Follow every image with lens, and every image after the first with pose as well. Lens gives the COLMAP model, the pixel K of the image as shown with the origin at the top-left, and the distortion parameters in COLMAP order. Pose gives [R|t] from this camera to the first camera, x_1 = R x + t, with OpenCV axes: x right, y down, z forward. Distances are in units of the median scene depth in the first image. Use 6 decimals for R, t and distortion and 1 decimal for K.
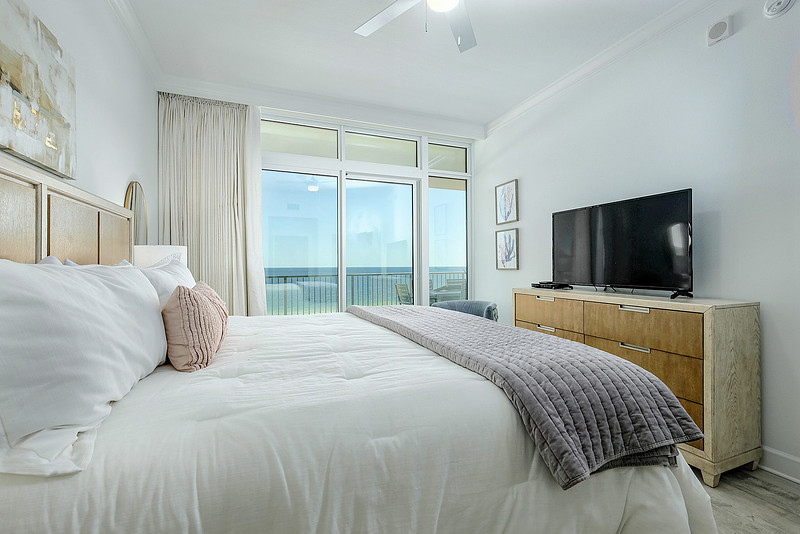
lens RADIAL K [[358.7, 0, 398.9], [0, 358.7, 266.5], [0, 0, 1]] dist [0.002329, -0.002350]
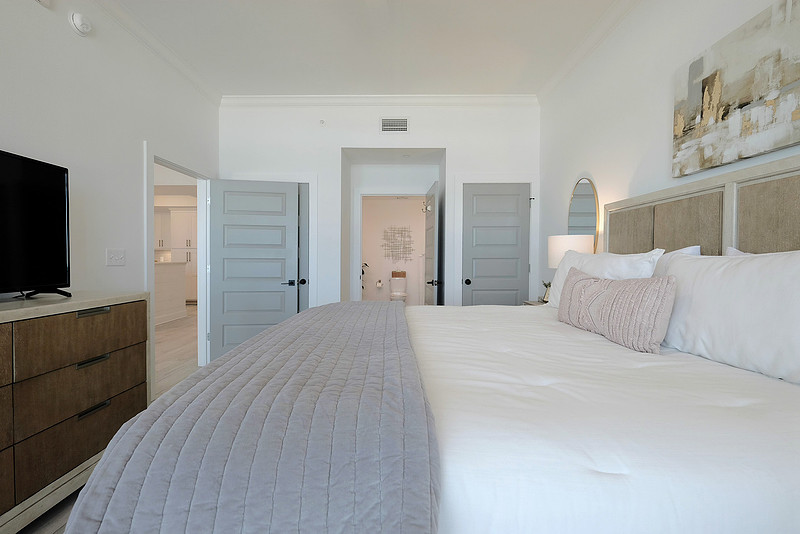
lens RADIAL K [[358.7, 0, 397.7], [0, 358.7, 264.7], [0, 0, 1]] dist [0.002329, -0.002350]
pose [[-0.926035, -0.000884, 0.377437, -0.243221], [0.006458, 0.999814, 0.018185, 0.005391], [-0.377383, 0.019277, -0.925857, 1.396726]]
